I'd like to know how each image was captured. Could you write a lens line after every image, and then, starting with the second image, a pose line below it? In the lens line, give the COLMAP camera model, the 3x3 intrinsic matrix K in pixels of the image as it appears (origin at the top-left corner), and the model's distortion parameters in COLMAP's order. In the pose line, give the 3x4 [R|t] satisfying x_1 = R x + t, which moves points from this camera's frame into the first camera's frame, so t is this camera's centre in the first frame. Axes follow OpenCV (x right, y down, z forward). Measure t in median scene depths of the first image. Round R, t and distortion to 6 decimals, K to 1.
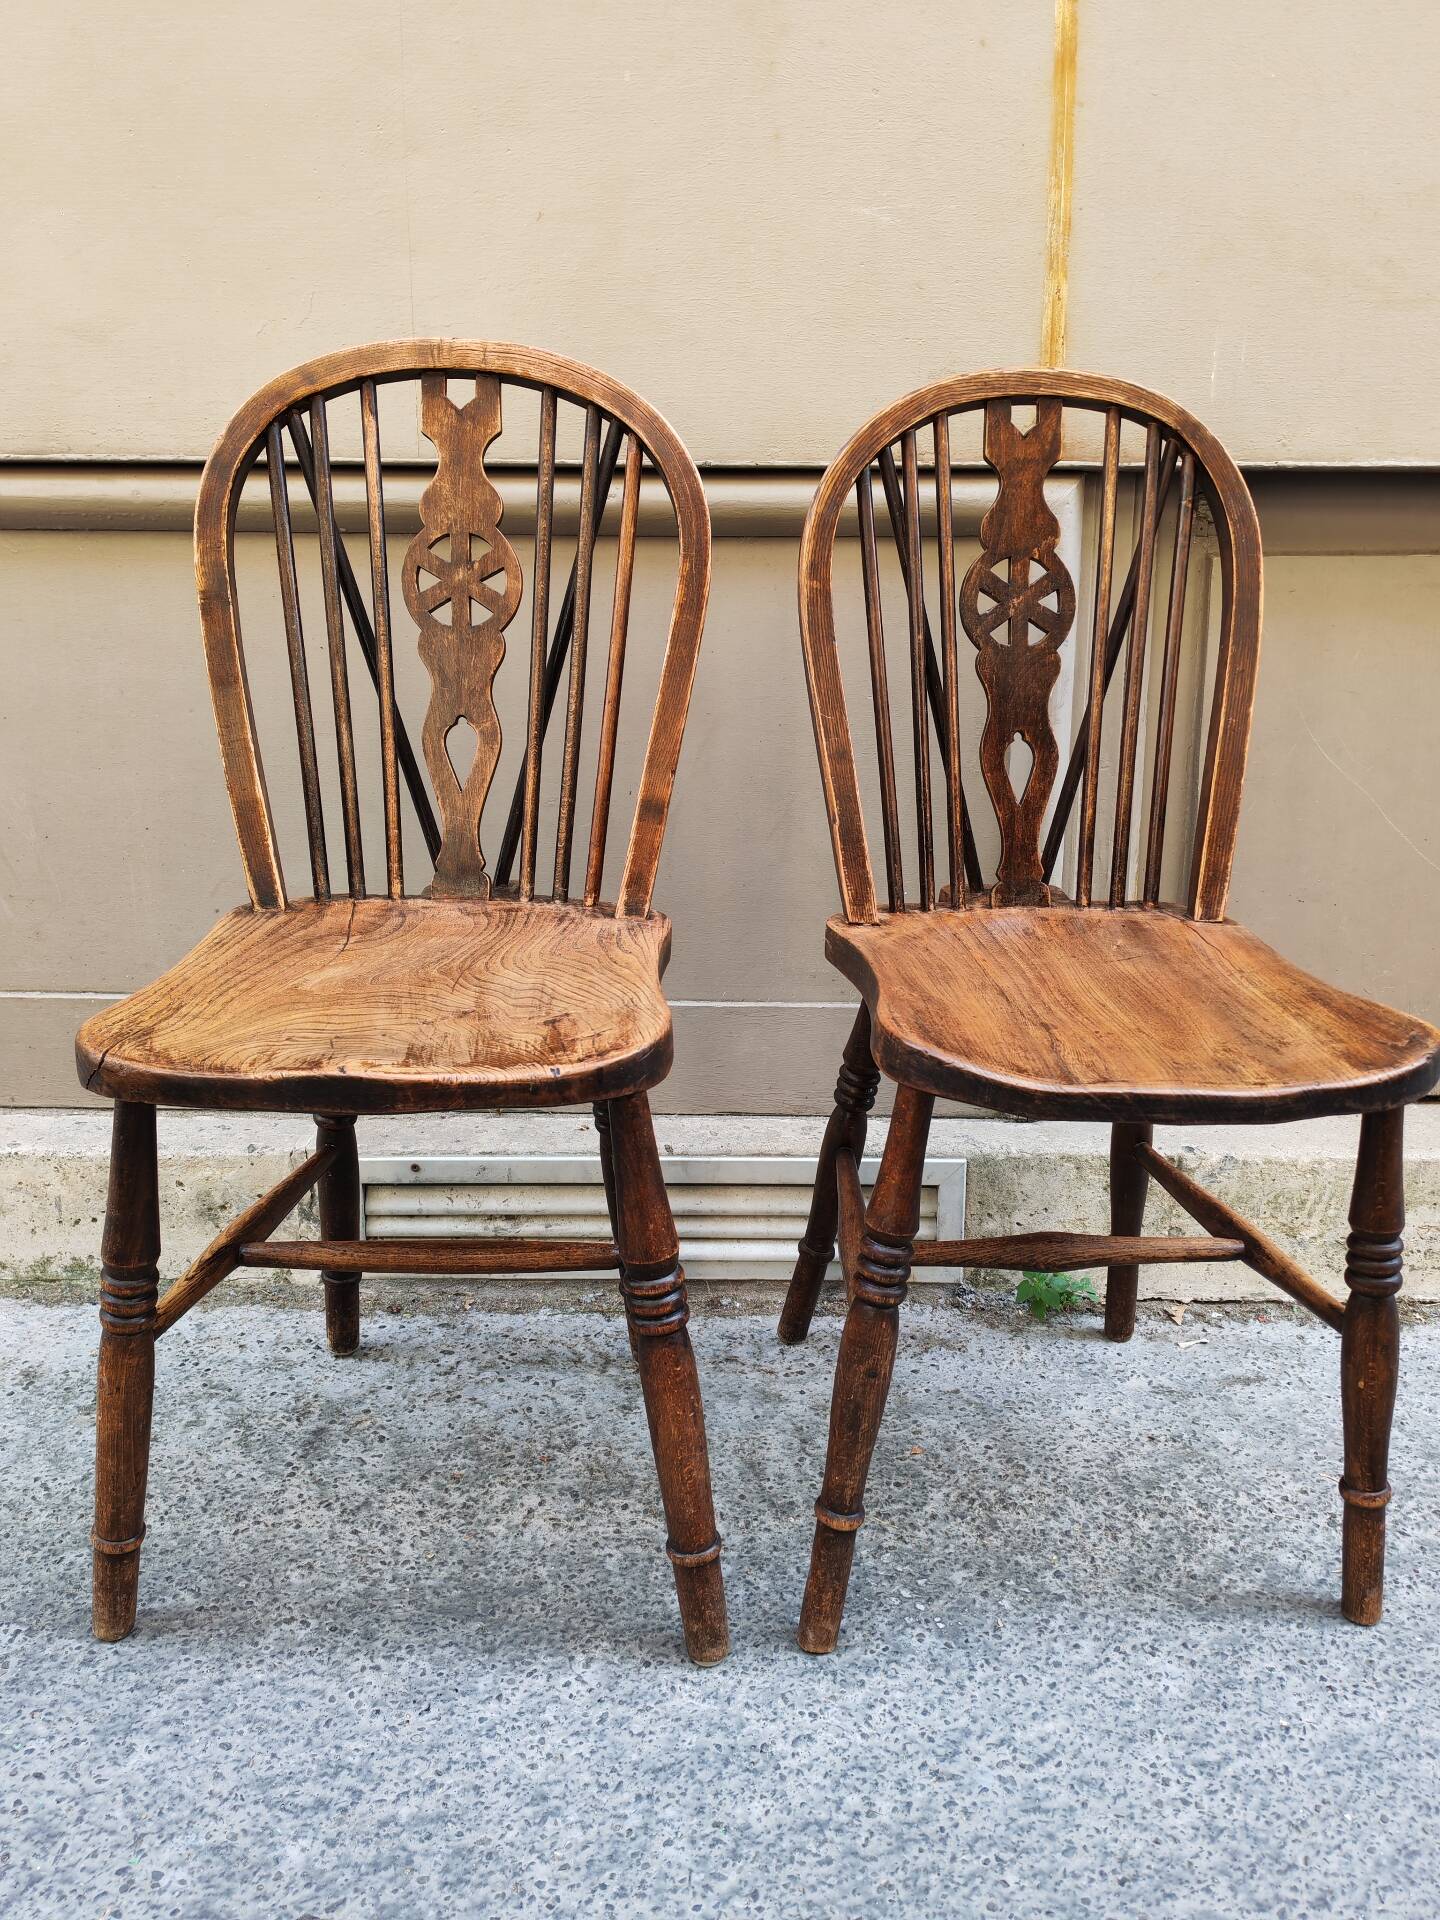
lens RADIAL K [[1472.1, 0, 720.0], [0, 1472.1, 960.0], [0, 0, 1]] dist [0.061552, -0.075911]
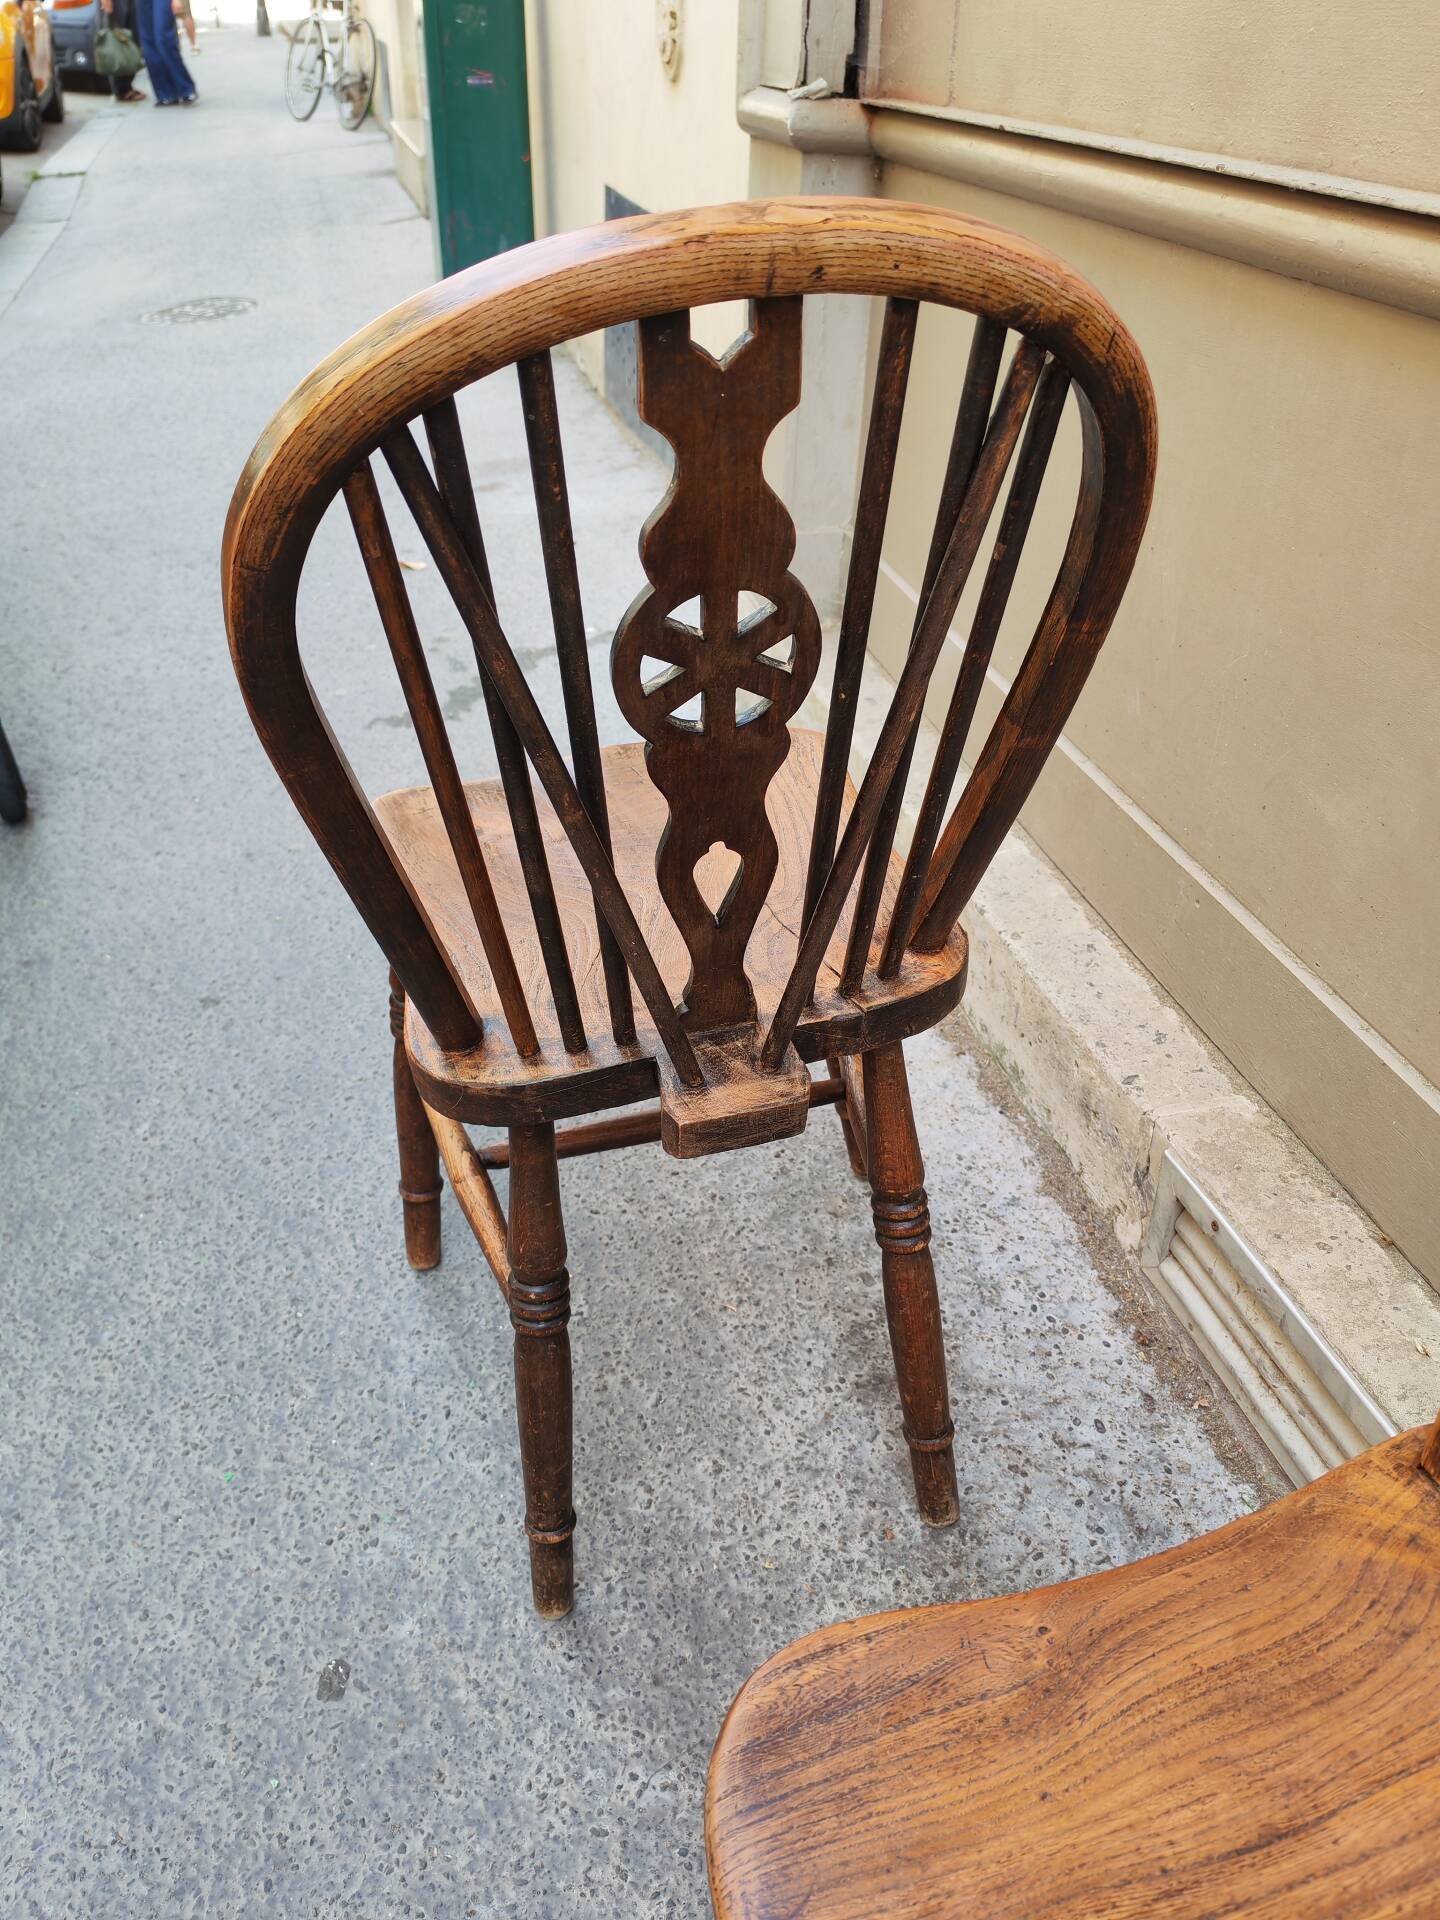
lens RADIAL K [[1468.5, 0, 723.0], [0, 1468.5, 969.9], [0, 0, 1]] dist [0.069380, -0.093397]
pose [[0.261617, 0.531430, -0.805692, 0.412441], [-0.220635, 0.845590, 0.486104, -0.432132], [0.939615, 0.050591, 0.338472, 0.723692]]
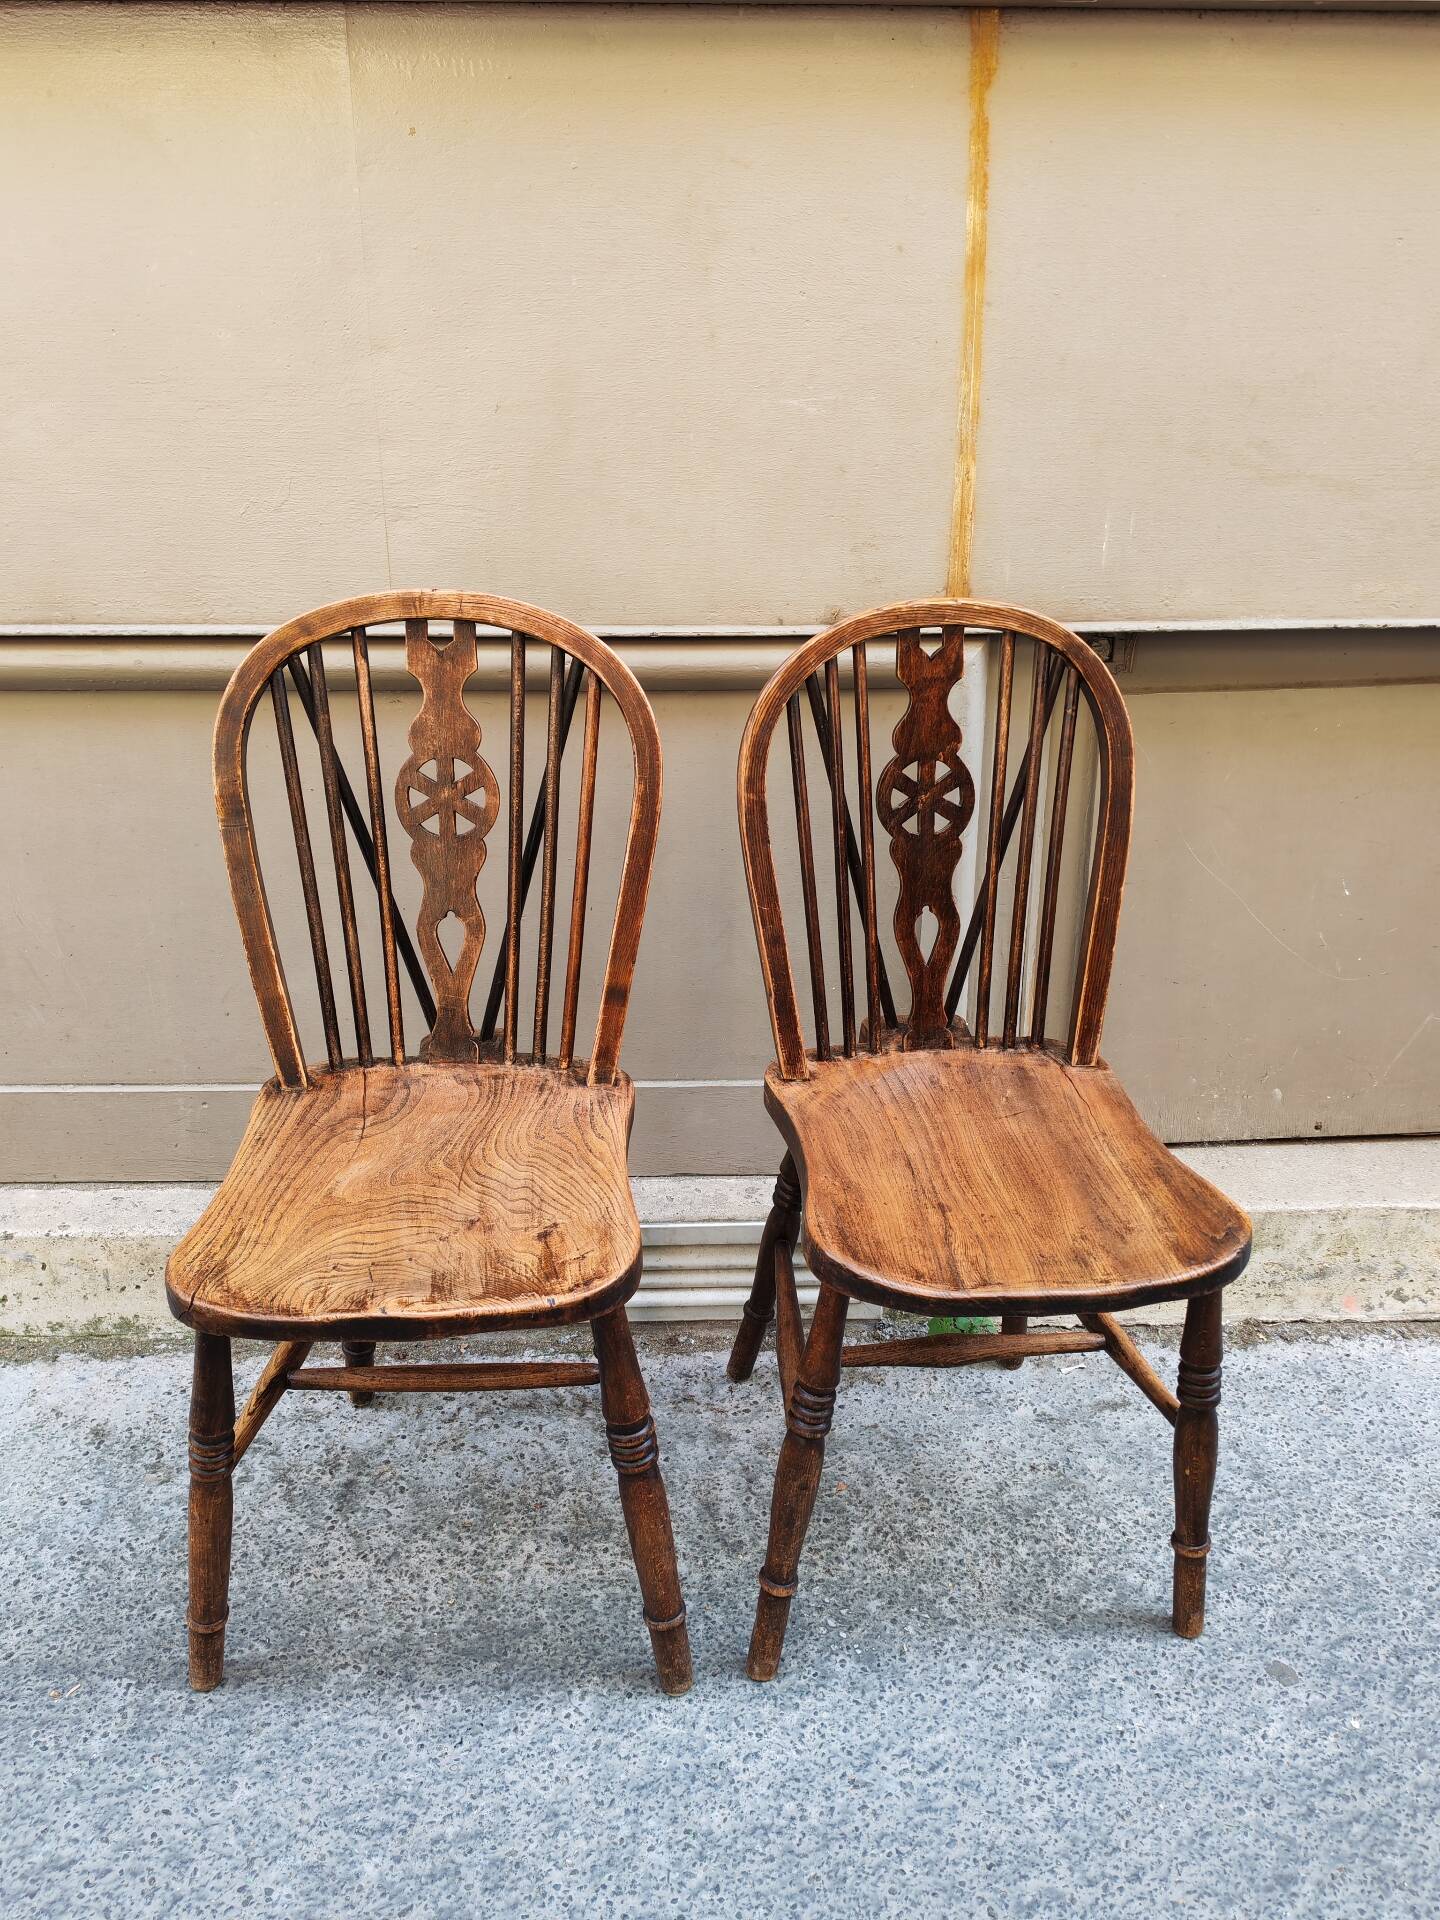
lens RADIAL K [[1471.9, 0, 704.8], [0, 1471.9, 962.2], [0, 0, 1]] dist [0.067689, -0.087279]
pose [[0.999434, -0.018311, 0.028223, -0.009171], [0.014513, 0.991494, 0.129344, -0.330451], [-0.030352, -0.128861, 0.991198, -0.198473]]
